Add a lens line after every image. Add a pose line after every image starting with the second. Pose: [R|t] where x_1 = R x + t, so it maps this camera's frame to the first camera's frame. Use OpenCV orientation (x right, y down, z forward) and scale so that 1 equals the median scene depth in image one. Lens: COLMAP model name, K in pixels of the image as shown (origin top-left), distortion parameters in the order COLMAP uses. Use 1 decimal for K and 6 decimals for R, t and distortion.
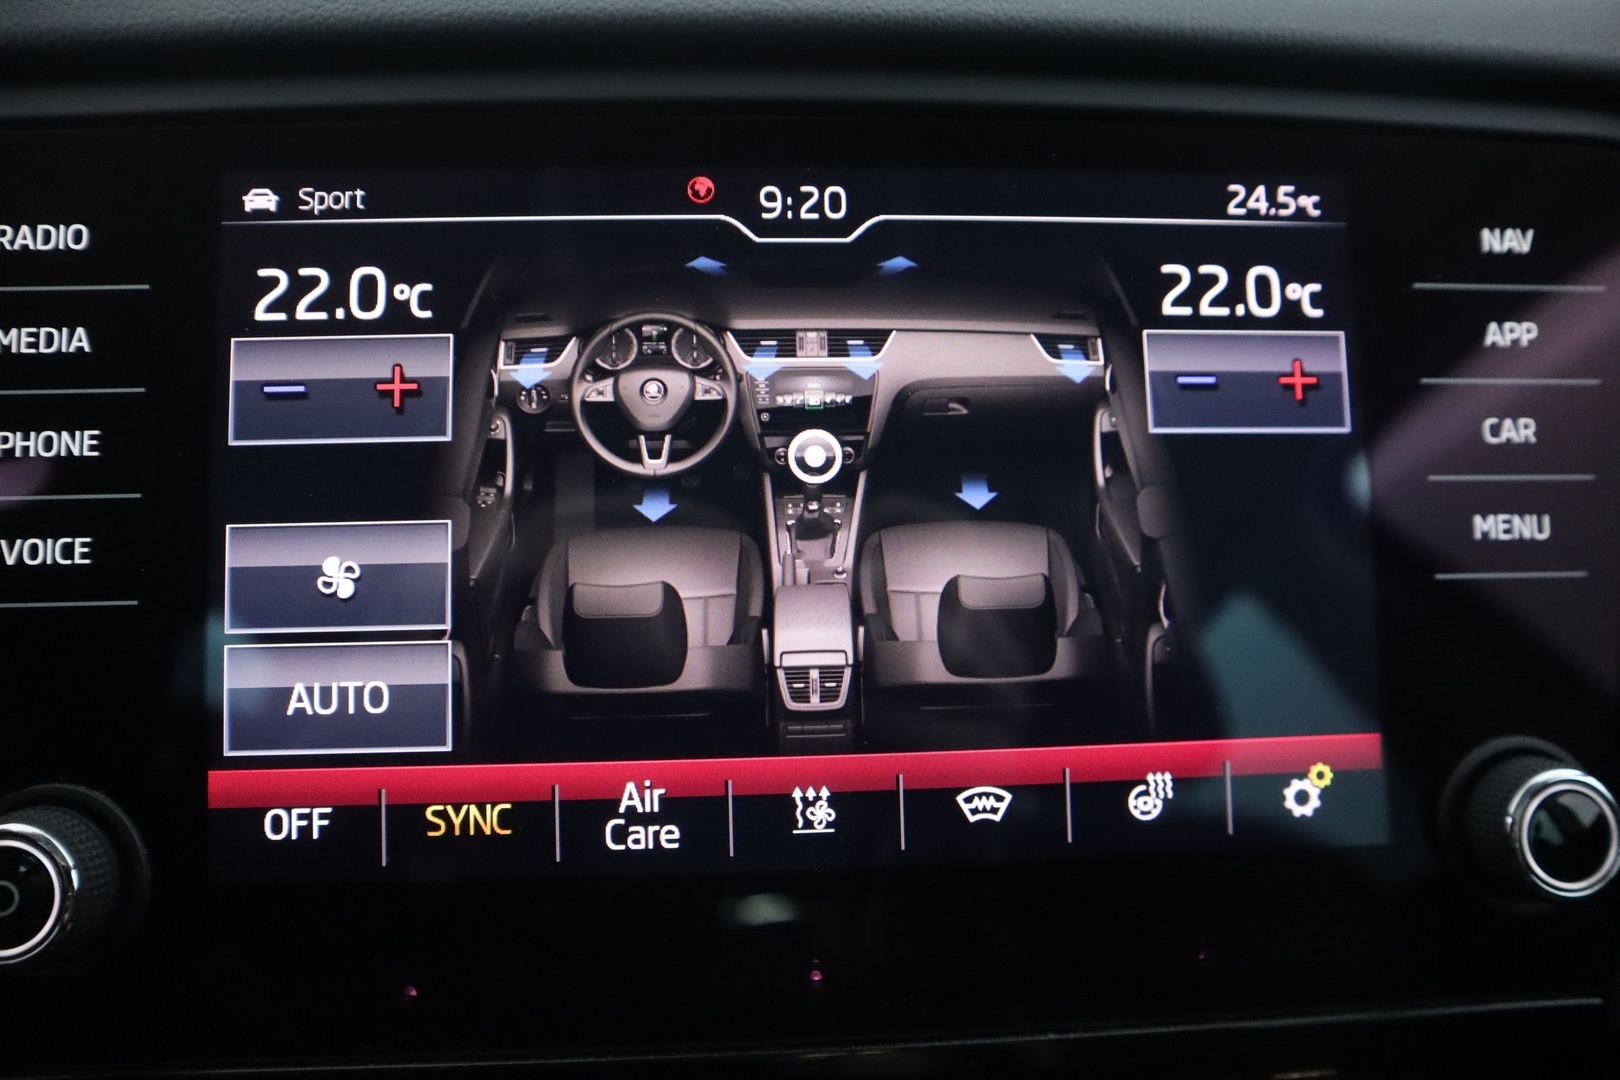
lens RADIAL K [[1183.7, 0, 806.7], [0, 1183.7, 538.7], [0, 0, 1]] dist [-0.097778, 0.083097]
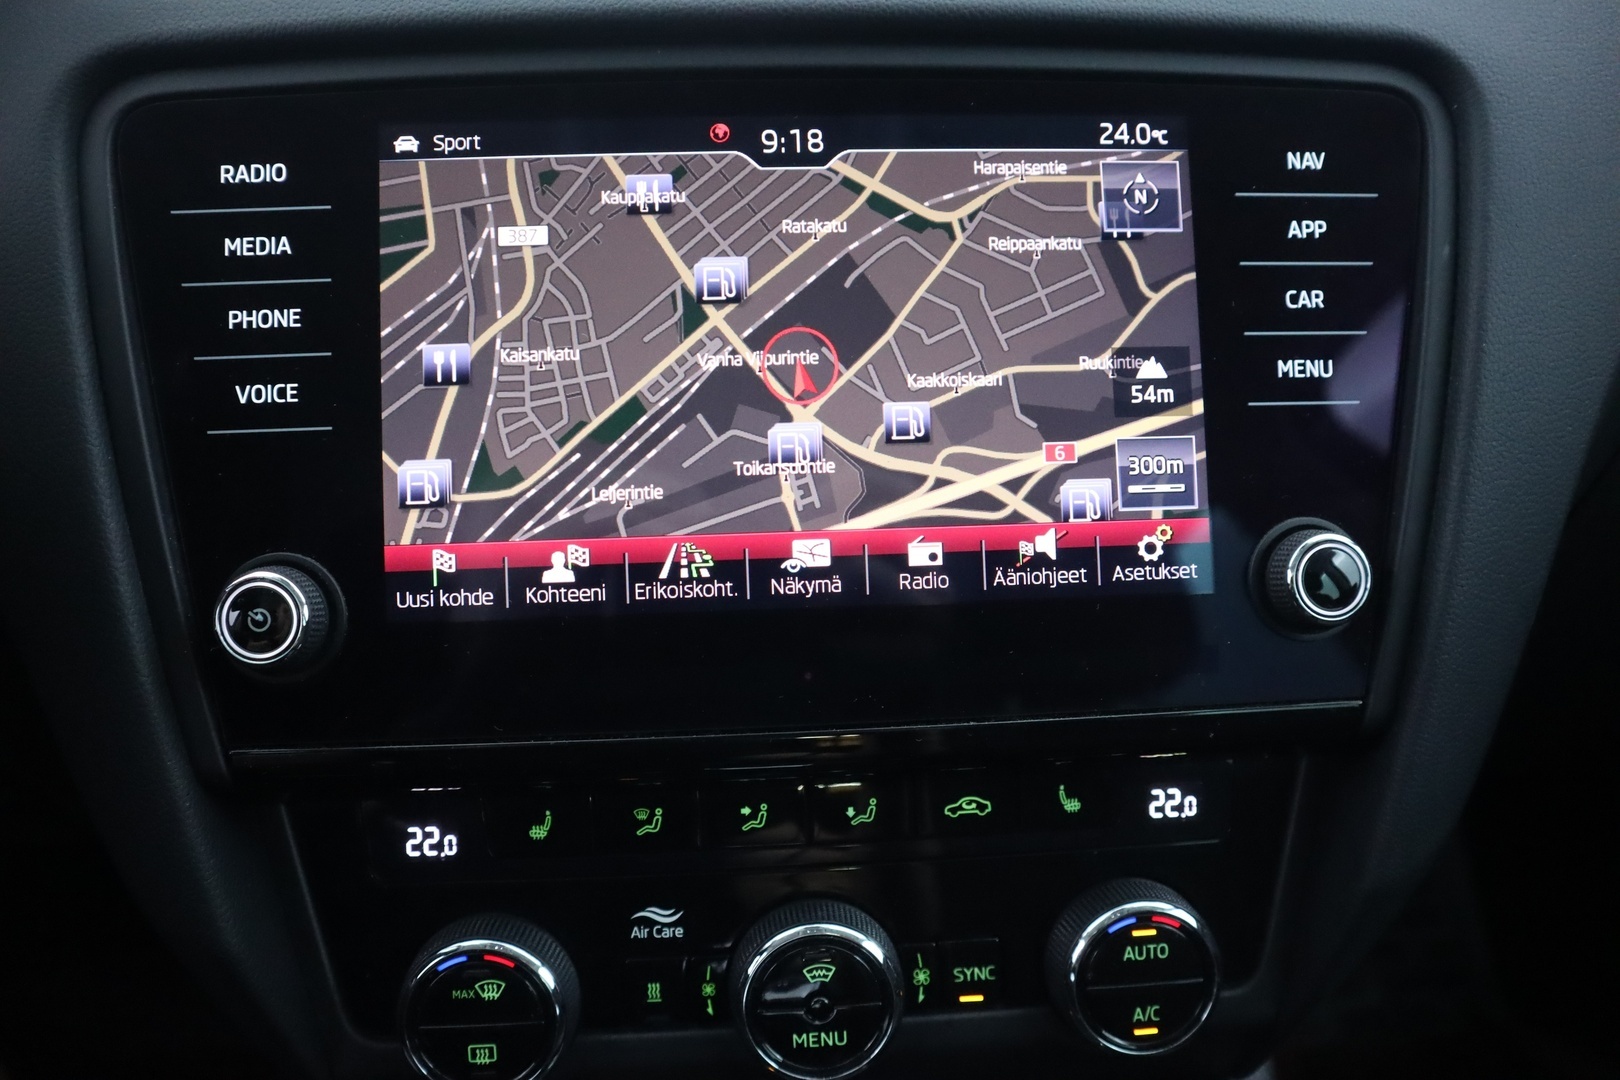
lens RADIAL K [[1183.7, 0, 804.4], [0, 1183.7, 533.6], [0, 0, 1]] dist [-0.097778, 0.083097]
pose [[0.999899, -0.011642, -0.008123, 0.017769], [0.012018, 0.998781, 0.047876, 0.118808], [0.007556, -0.047968, 0.998820, -0.431558]]
